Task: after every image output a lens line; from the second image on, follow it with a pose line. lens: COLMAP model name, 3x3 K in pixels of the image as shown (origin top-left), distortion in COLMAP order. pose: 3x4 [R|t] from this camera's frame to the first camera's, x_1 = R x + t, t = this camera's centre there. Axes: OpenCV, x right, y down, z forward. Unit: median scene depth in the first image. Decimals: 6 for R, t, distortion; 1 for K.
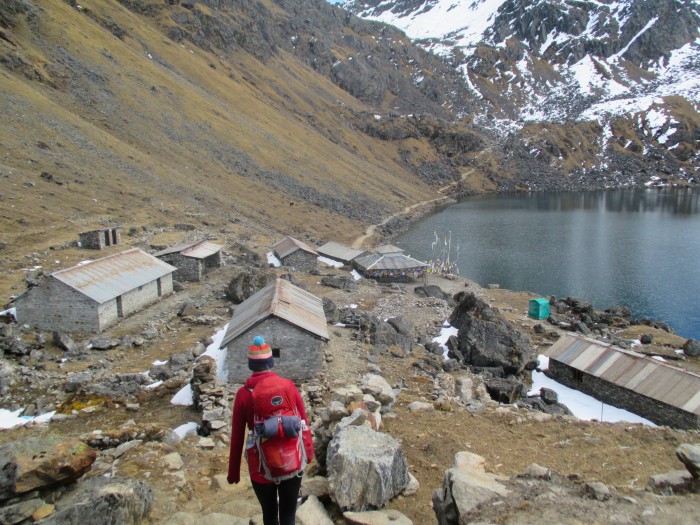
lens RADIAL K [[603.8, 0, 350.0], [0, 603.8, 262.5], [0, 0, 1]] dist [-0.023325, 0.006975]
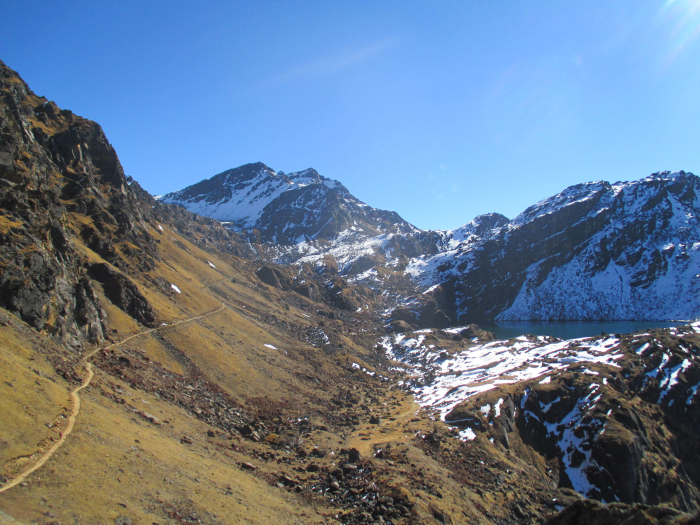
lens RADIAL K [[603.8, 0, 350.0], [0, 603.8, 262.5], [0, 0, 1]] dist [-0.023325, 0.006975]
pose [[0.938622, 0.001220, 0.344945, -0.228520], [0.072105, 0.977209, -0.199660, 0.233262], [-0.337327, 0.212278, 0.917142, -1.171734]]
